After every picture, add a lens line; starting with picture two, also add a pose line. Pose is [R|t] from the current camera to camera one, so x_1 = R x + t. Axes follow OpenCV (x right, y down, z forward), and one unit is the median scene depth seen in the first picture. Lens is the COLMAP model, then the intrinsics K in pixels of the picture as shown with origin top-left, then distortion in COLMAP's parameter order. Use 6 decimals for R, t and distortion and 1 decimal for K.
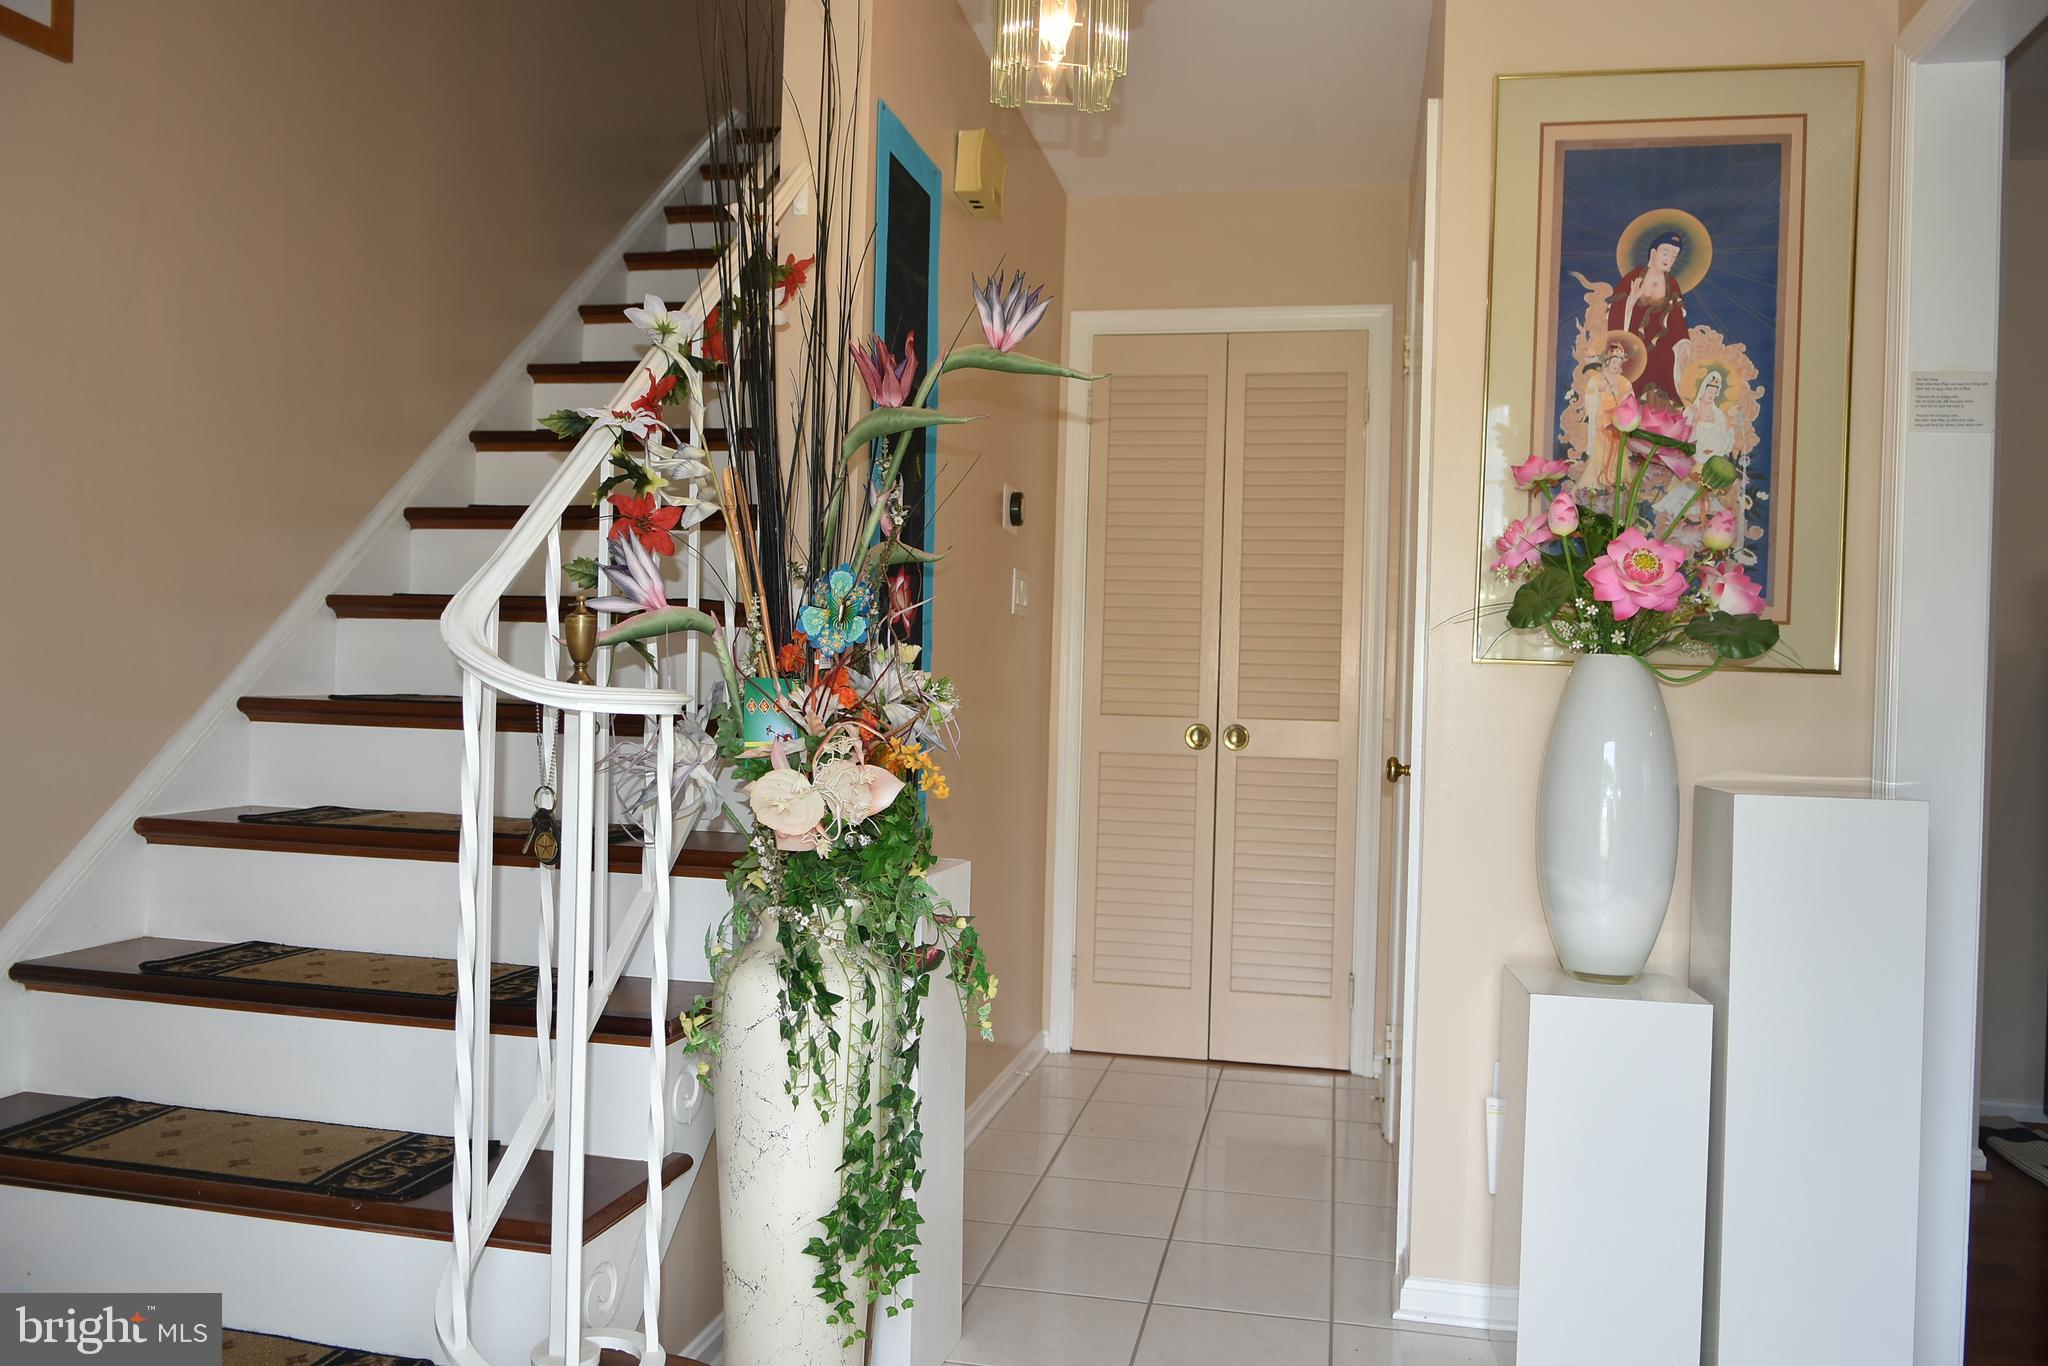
lens RADIAL K [[1509.6, 0, 1026.3], [0, 1509.6, 686.1], [0, 0, 1]] dist [-0.012861, -0.014643]
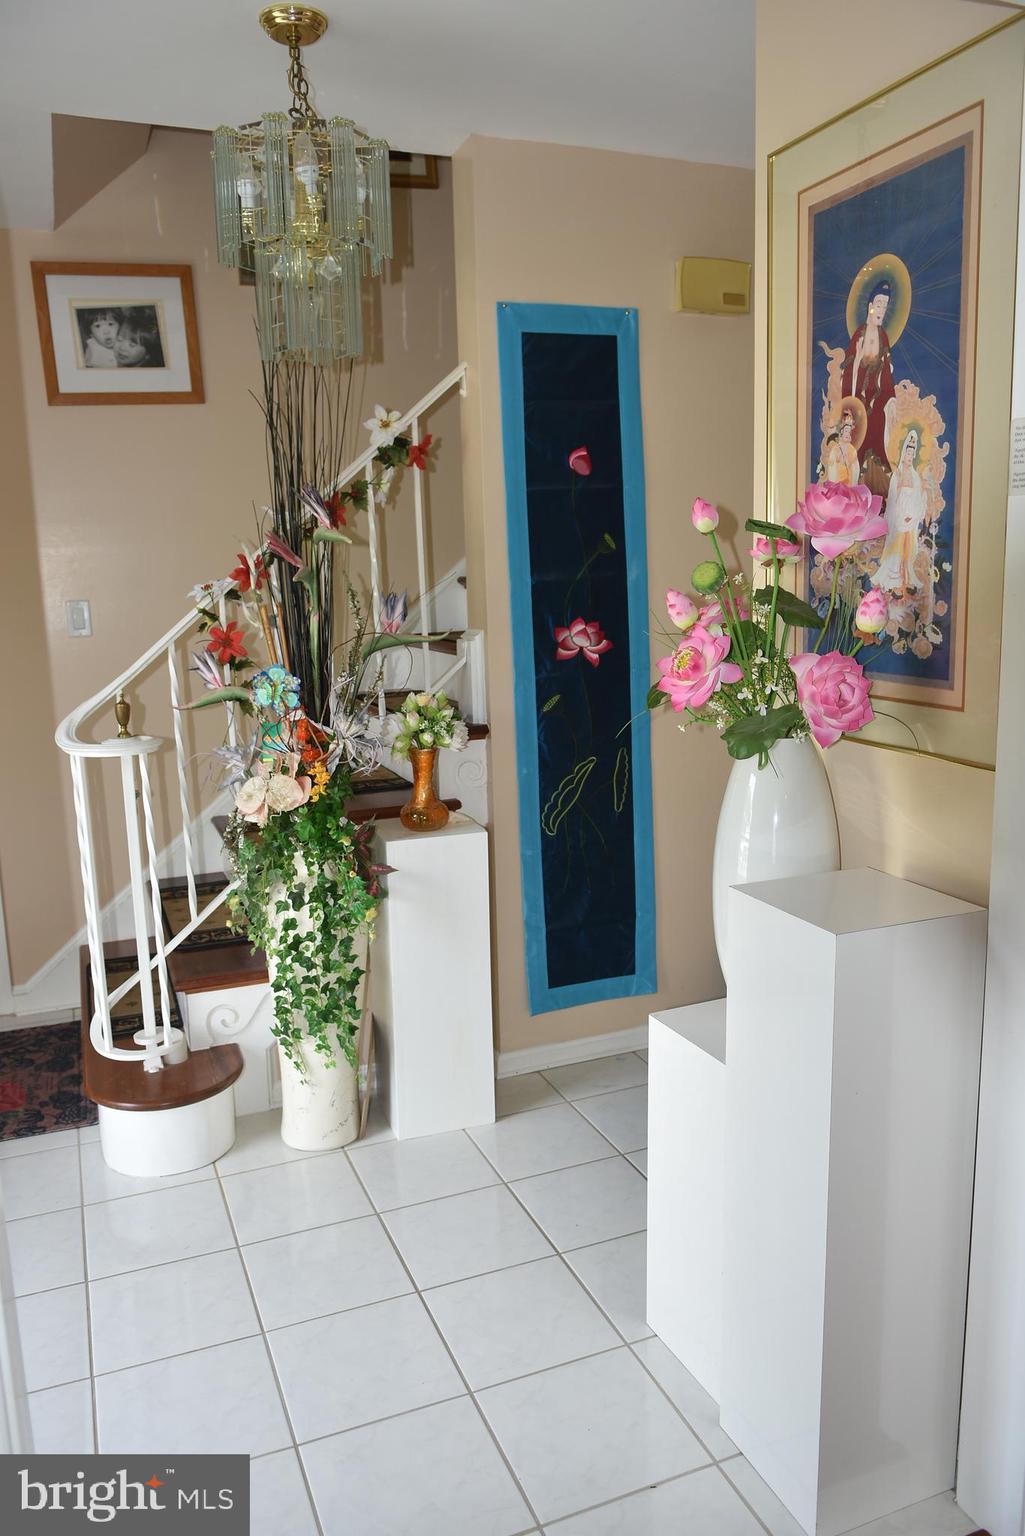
lens RADIAL K [[1132.2, 0, 510.6], [0, 1132.2, 768.1], [0, 0, 1]] dist [-0.012861, -0.014643]
pose [[0.547096, 0.107387, -0.830153, 0.911958], [0.040510, 0.987178, 0.154397, -0.121383], [0.836089, -0.118100, 0.535731, 0.399243]]
